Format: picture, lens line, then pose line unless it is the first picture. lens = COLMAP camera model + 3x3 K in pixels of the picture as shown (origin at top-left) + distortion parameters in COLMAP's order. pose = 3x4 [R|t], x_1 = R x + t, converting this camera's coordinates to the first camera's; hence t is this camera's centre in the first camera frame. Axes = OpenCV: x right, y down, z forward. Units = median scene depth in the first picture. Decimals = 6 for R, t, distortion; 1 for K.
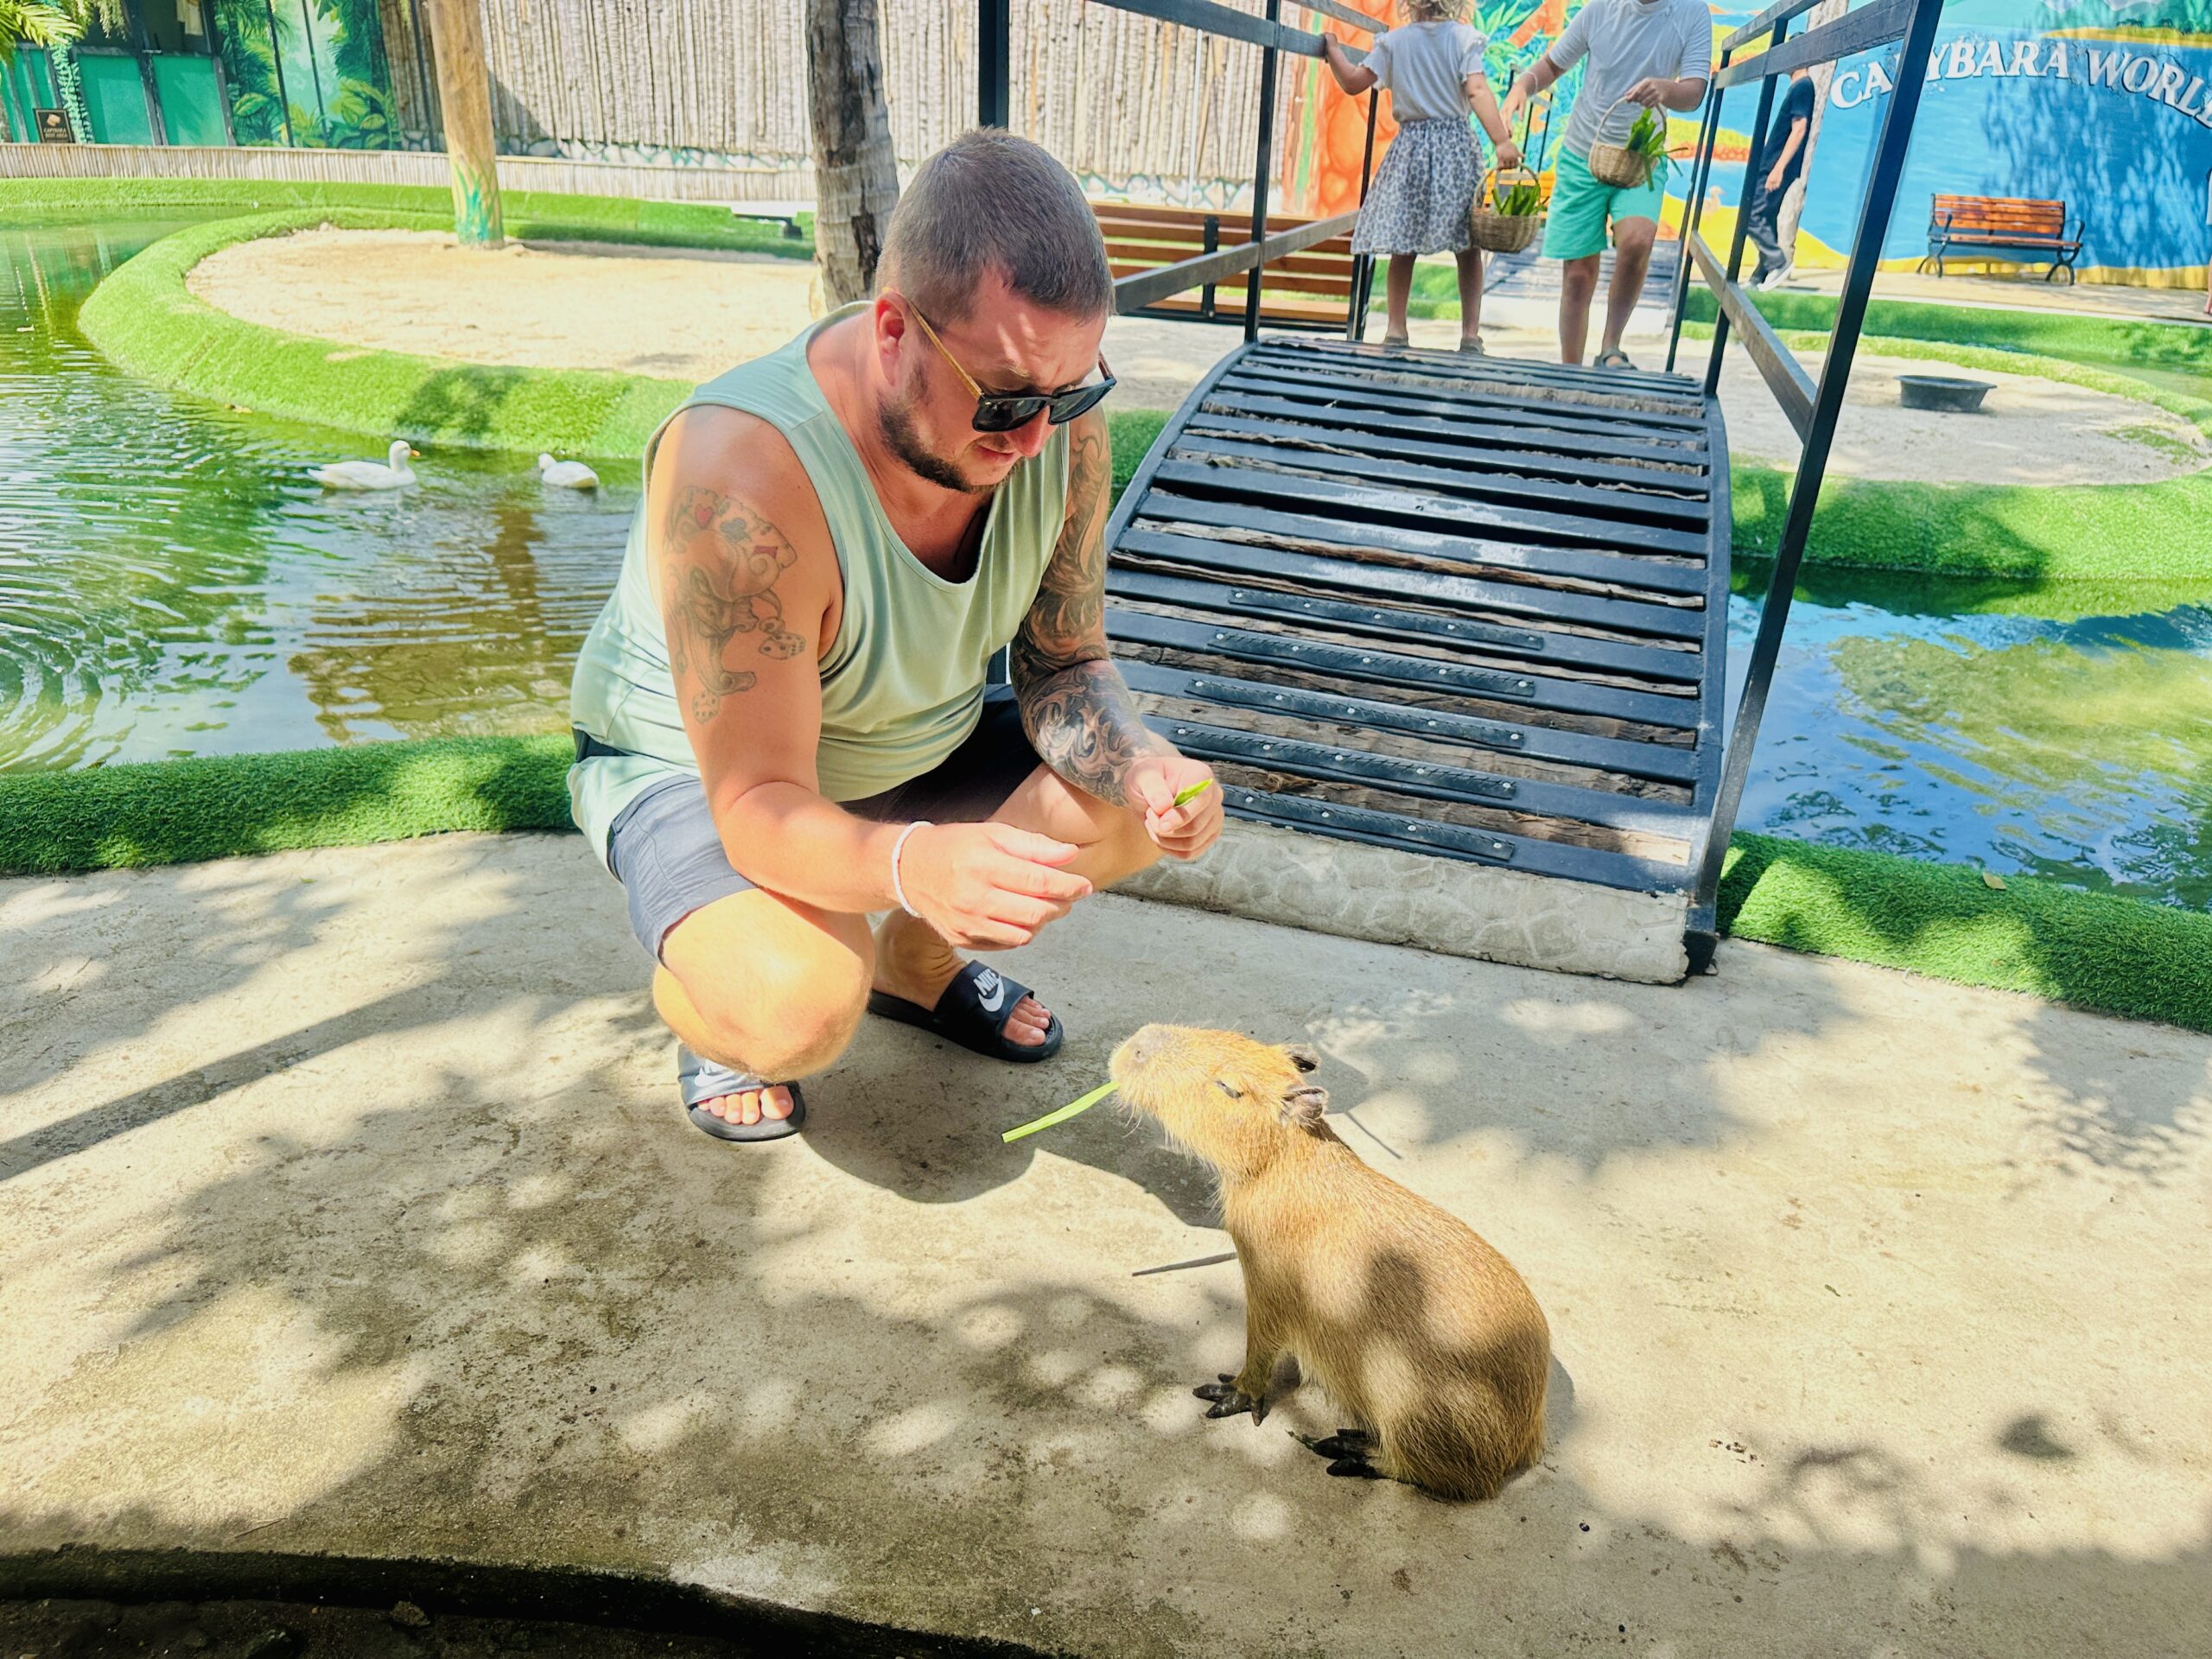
lens RADIAL K [[1557.1, 0, 1106.0], [0, 1557.1, 835.8], [0, 0, 1]] dist [0.027826, -0.025823]
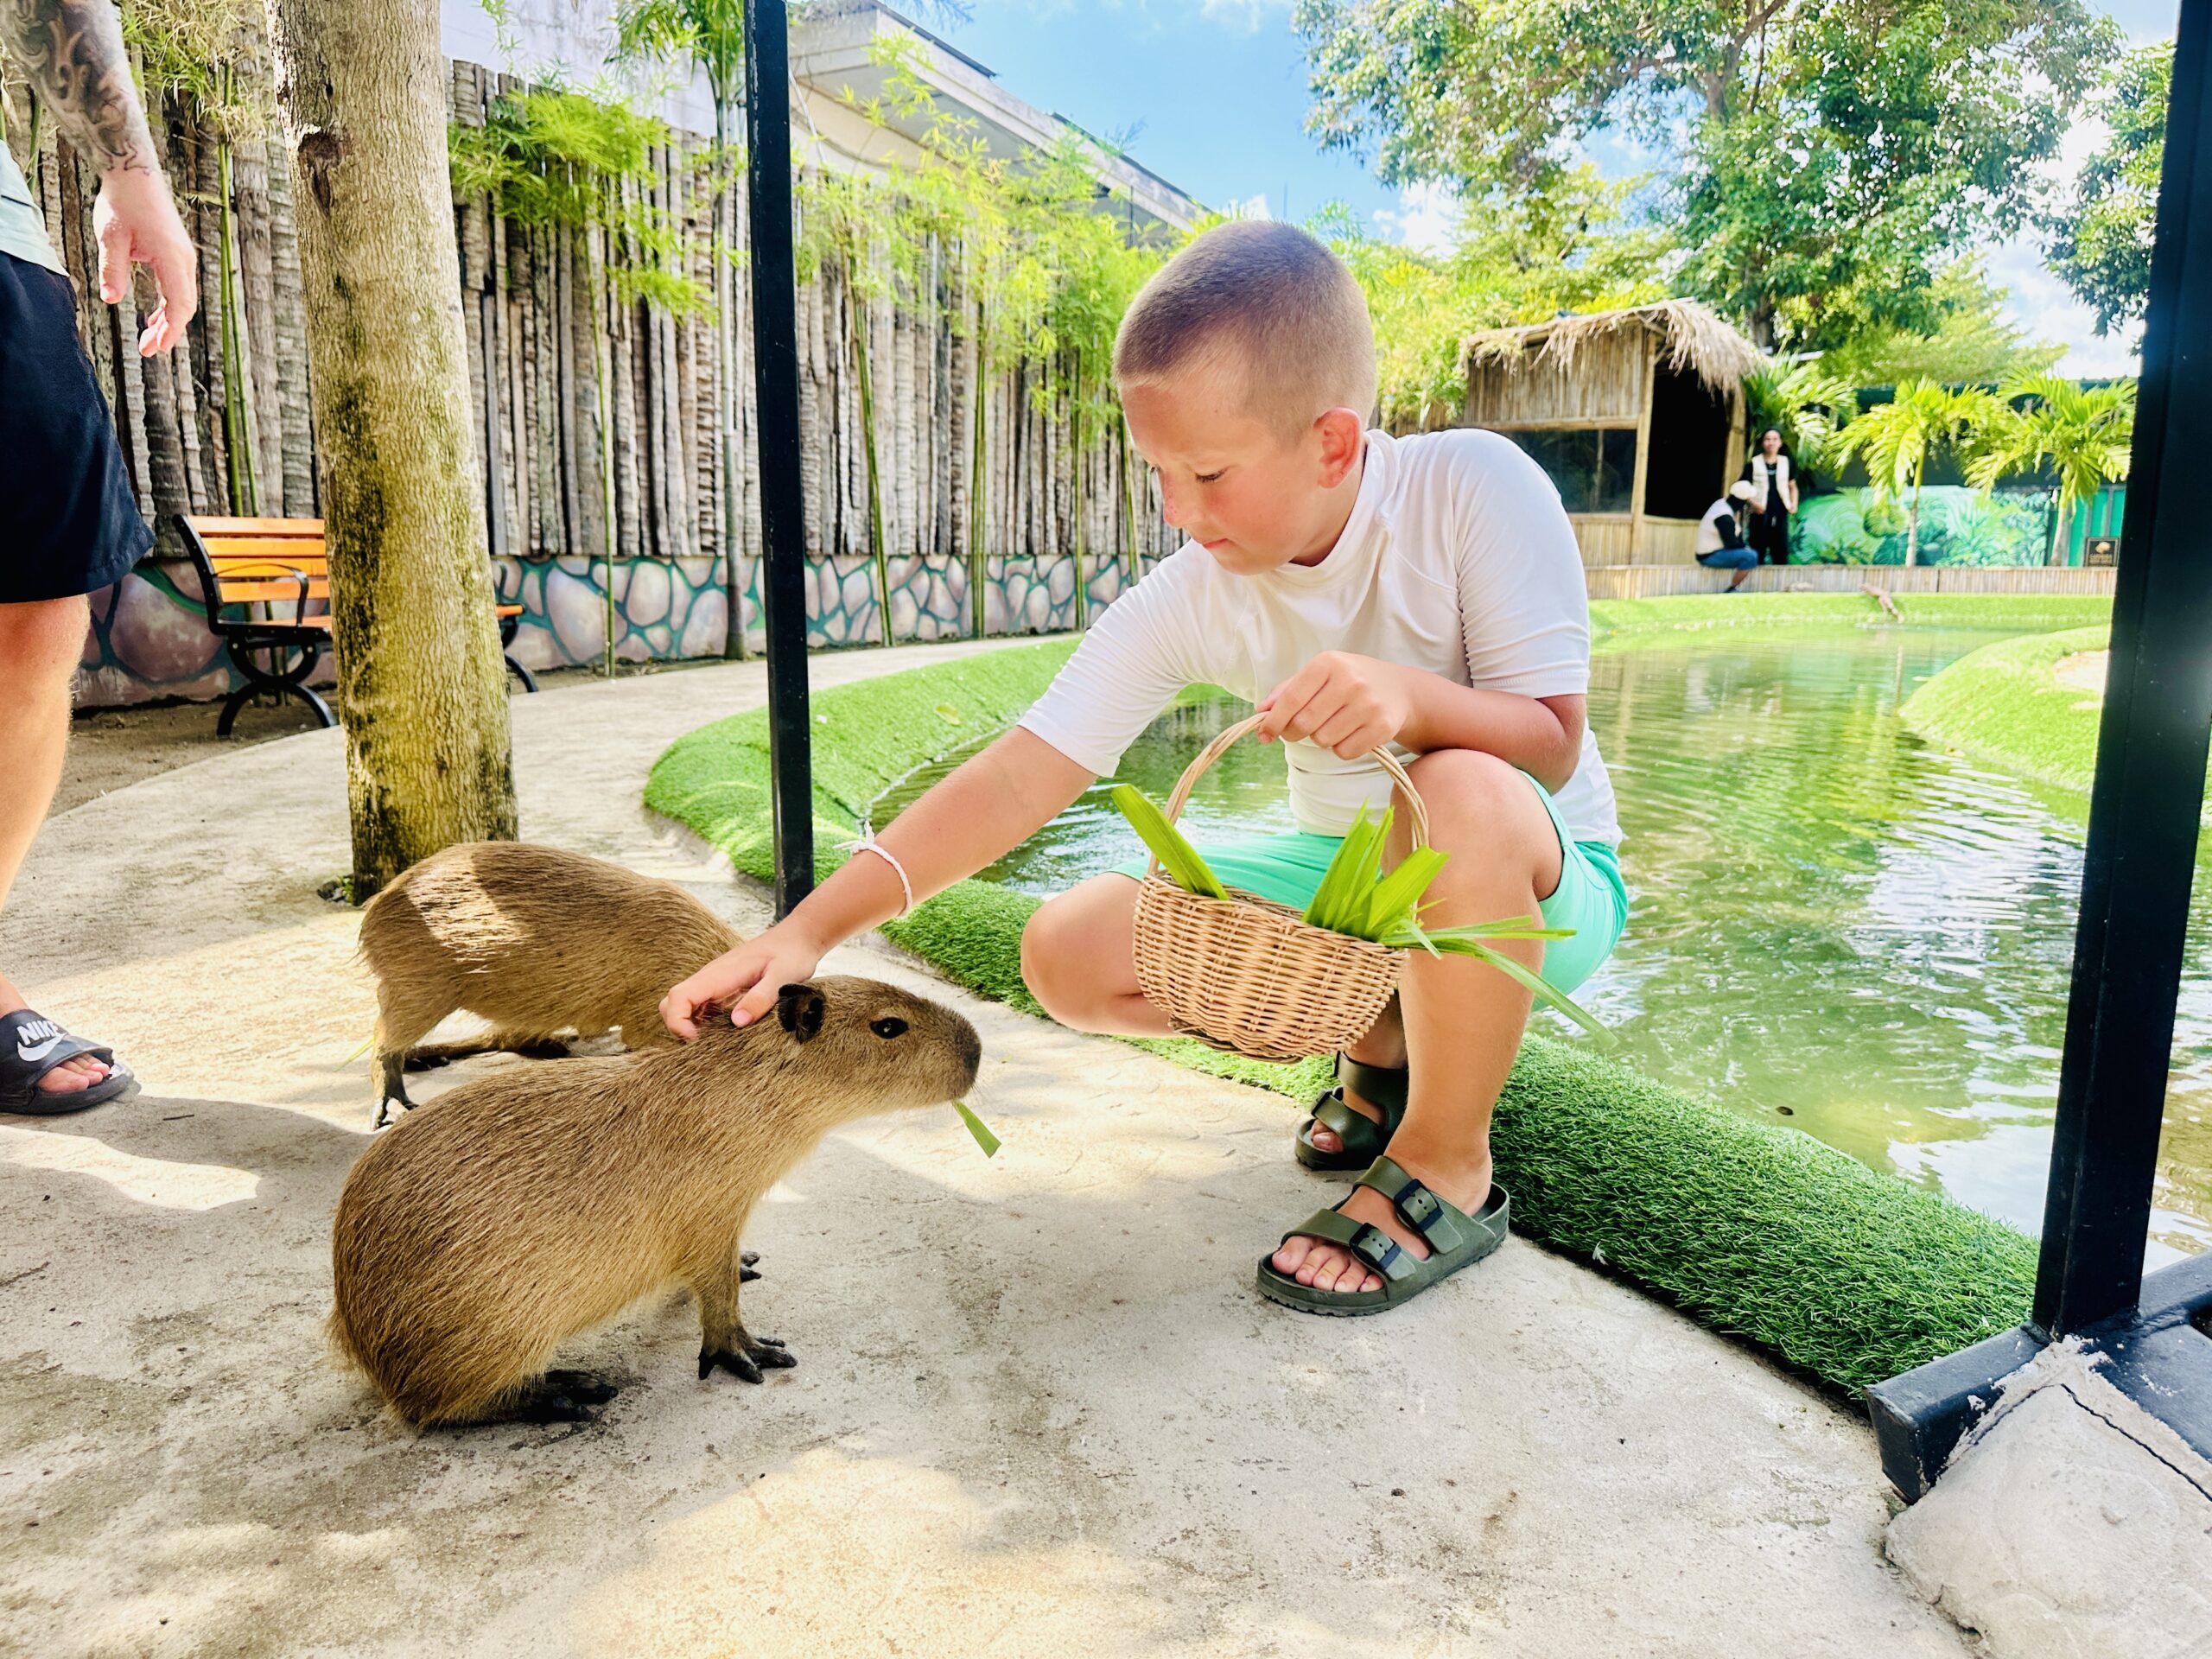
lens RADIAL K [[1573.1, 0, 1120.9], [0, 1573.1, 825.3], [0, 0, 1]] dist [0.057632, -0.094666]
pose [[0.402133, 0.125605, -0.906925, 0.077502], [-0.375608, 0.925987, -0.038301, -0.024458], [0.834990, 0.356050, 0.419548, 0.253551]]
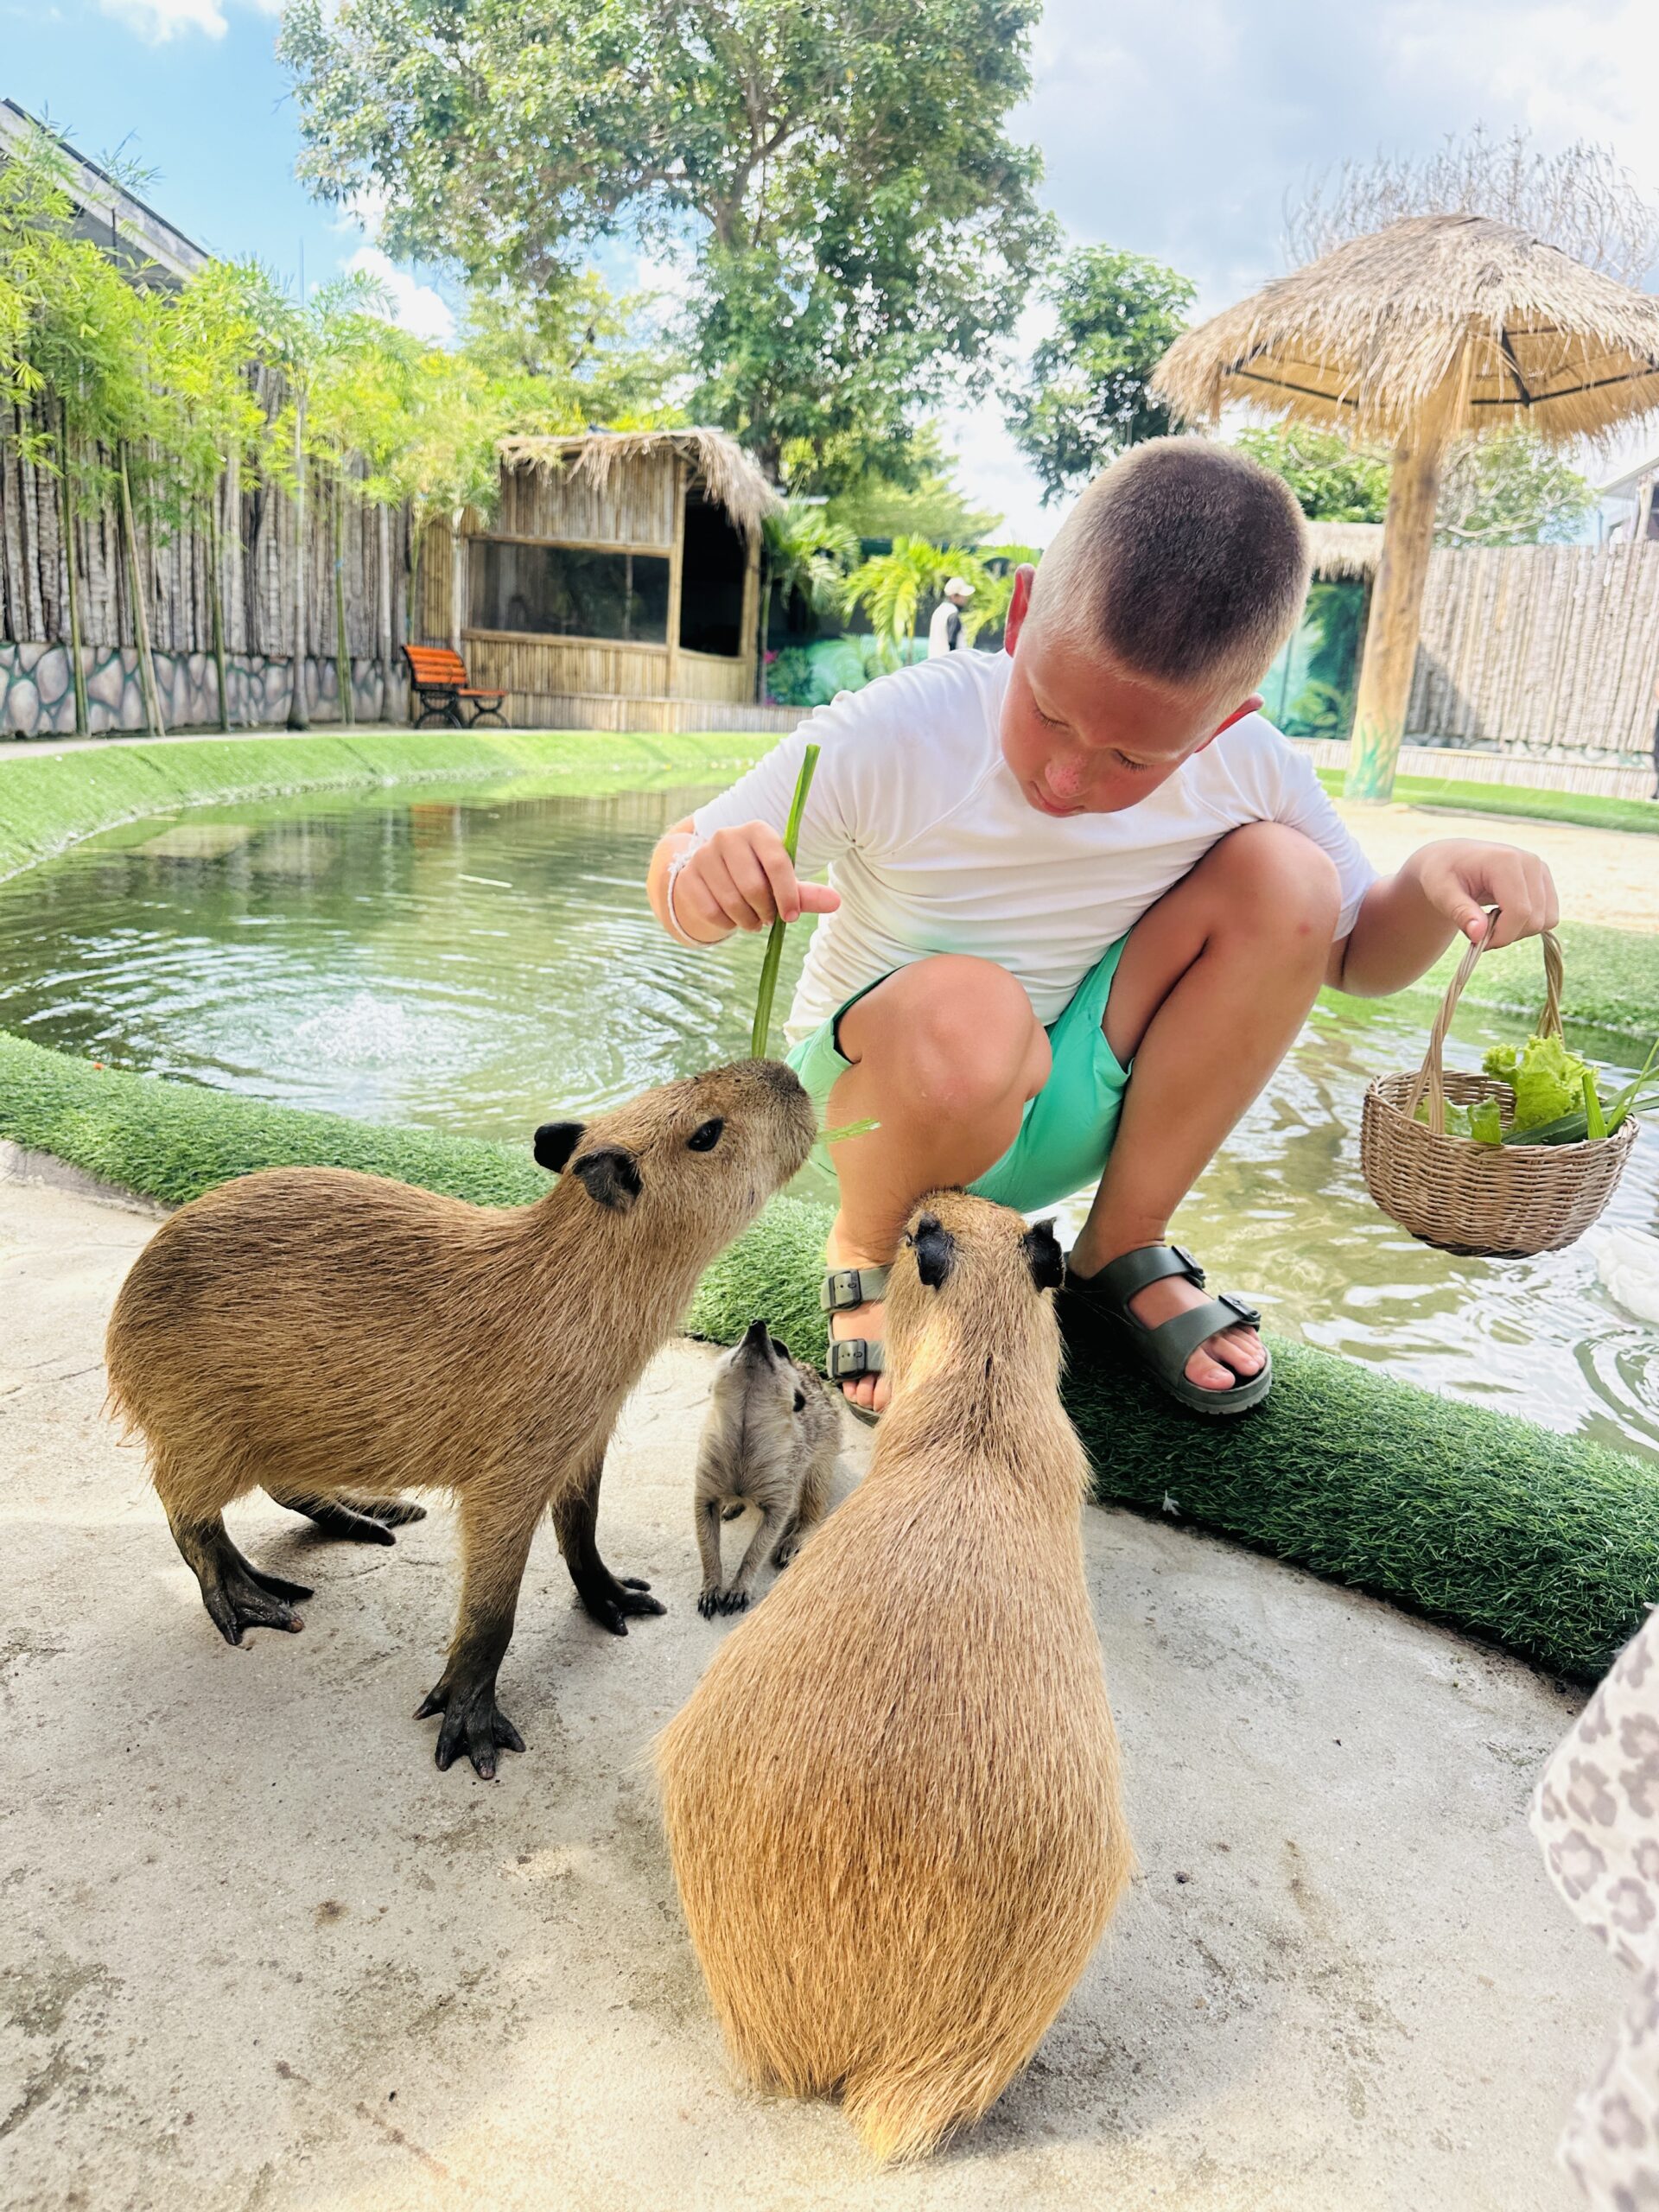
lens RADIAL K [[1564.6, 0, 847.6], [0, 1564.6, 1099.8], [0, 0, 1]] dist [0.052801, -0.084185]
pose [[0.757903, 0.179246, -0.627259, -0.008213], [-0.309498, 0.945211, -0.103856, -0.017540], [0.574277, 0.272848, 0.771855, 0.226878]]
